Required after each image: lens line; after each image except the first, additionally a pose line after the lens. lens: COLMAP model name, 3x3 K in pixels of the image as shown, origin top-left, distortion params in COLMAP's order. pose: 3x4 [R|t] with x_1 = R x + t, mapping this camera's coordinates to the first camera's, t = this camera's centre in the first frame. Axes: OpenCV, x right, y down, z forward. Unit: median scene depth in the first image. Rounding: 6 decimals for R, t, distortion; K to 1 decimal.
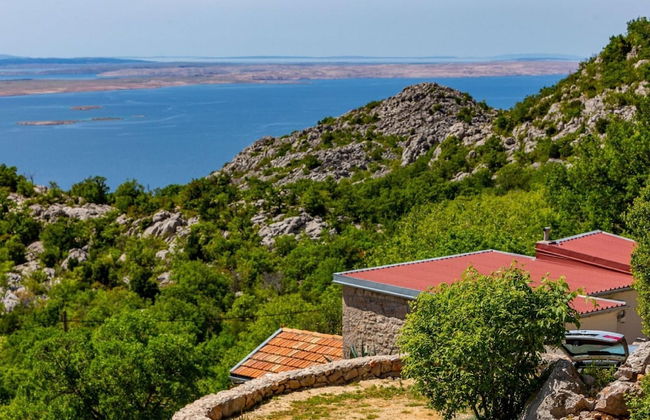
lens RADIAL K [[1560.0, 0, 325.0], [0, 1560.0, 210.0], [0, 0, 1]] dist [-0.014380, -0.060248]
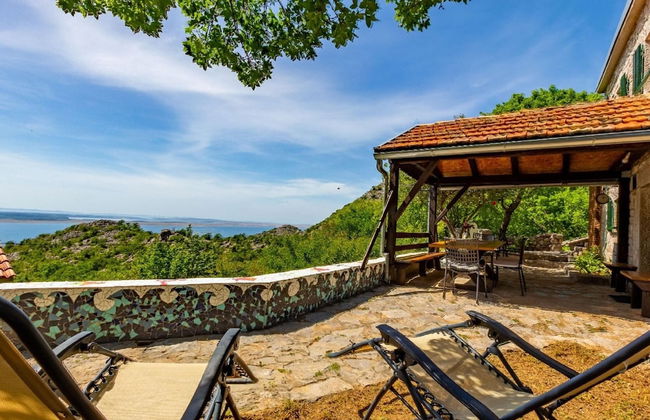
lens RADIAL K [[335.9, 0, 318.2], [0, 335.9, 211.1], [0, 0, 1]] dist [0.003952, 0.001389]
pose [[0.985411, 0.053547, 0.161547, -0.020310], [-0.031673, 0.990332, -0.135055, 0.028922], [-0.167217, 0.127969, 0.977580, 0.172601]]
